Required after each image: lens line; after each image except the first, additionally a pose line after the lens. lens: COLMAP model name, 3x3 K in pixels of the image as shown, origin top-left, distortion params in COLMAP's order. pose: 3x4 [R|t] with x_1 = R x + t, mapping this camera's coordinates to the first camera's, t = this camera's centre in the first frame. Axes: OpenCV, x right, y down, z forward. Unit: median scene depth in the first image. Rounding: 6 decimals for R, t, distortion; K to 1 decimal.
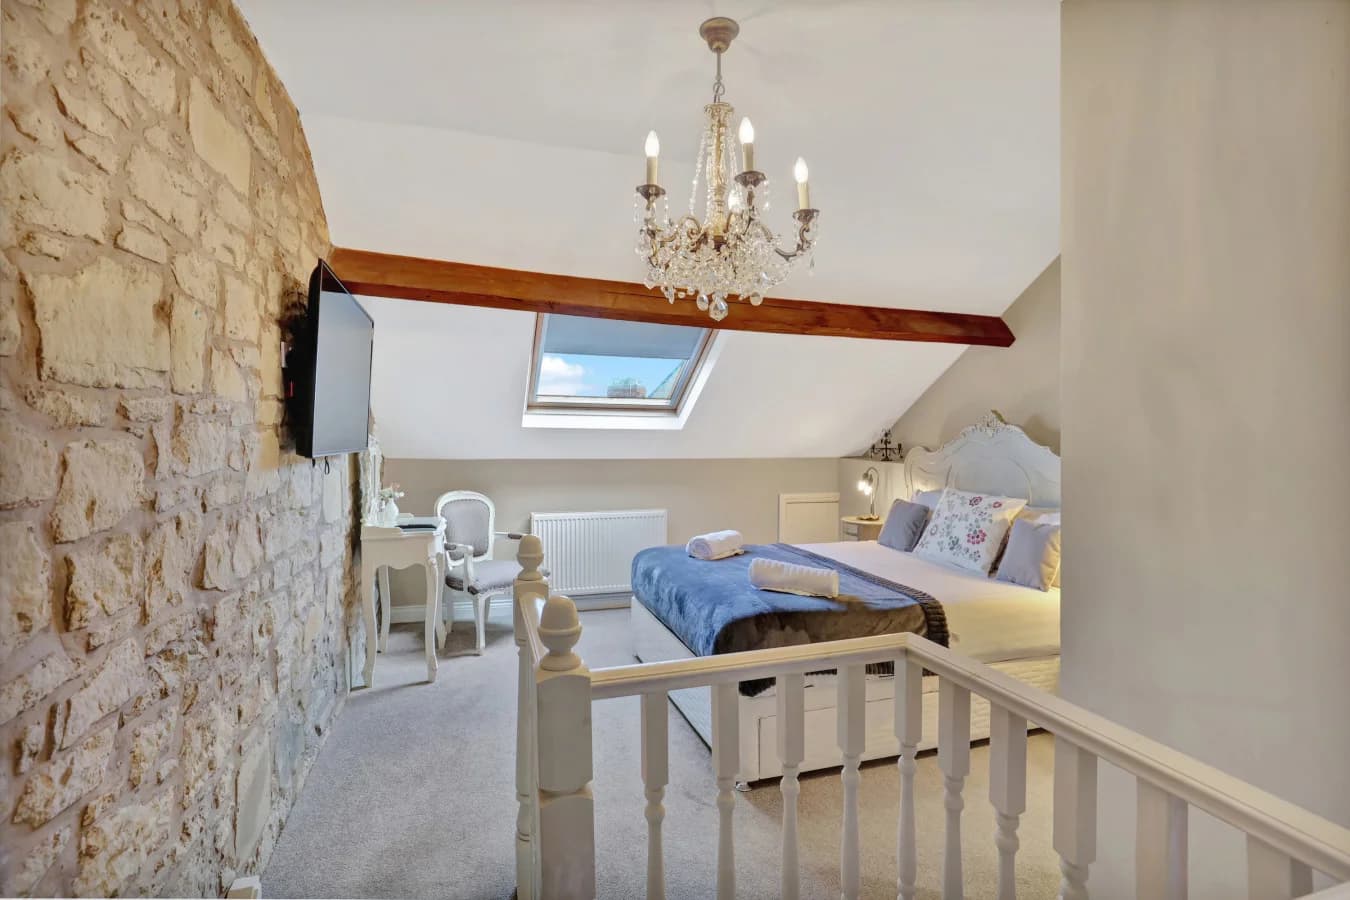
lens RADIAL K [[639.5, 0, 677.4], [0, 639.5, 446.6], [0, 0, 1]] dist [-0.003365, 0.000060]
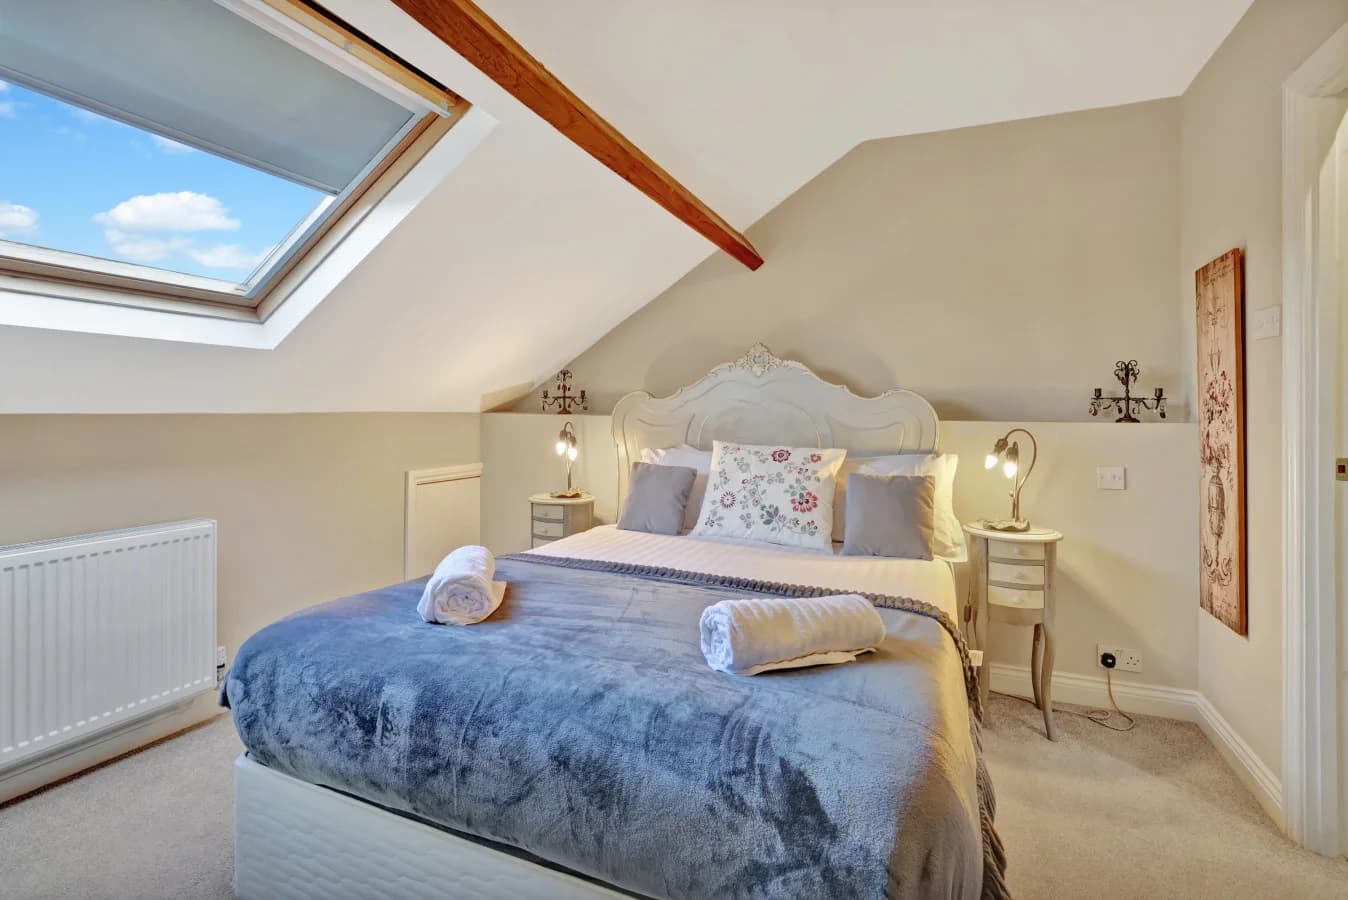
lens RADIAL K [[638.5, 0, 665.2], [0, 638.5, 398.6], [0, 0, 1]] dist [-0.003365, 0.000060]
pose [[0.670296, 0.007342, 0.742058, -0.190841], [0.014216, 0.999641, -0.022732, 0.031597], [-0.741958, 0.025786, 0.669951, 0.575077]]
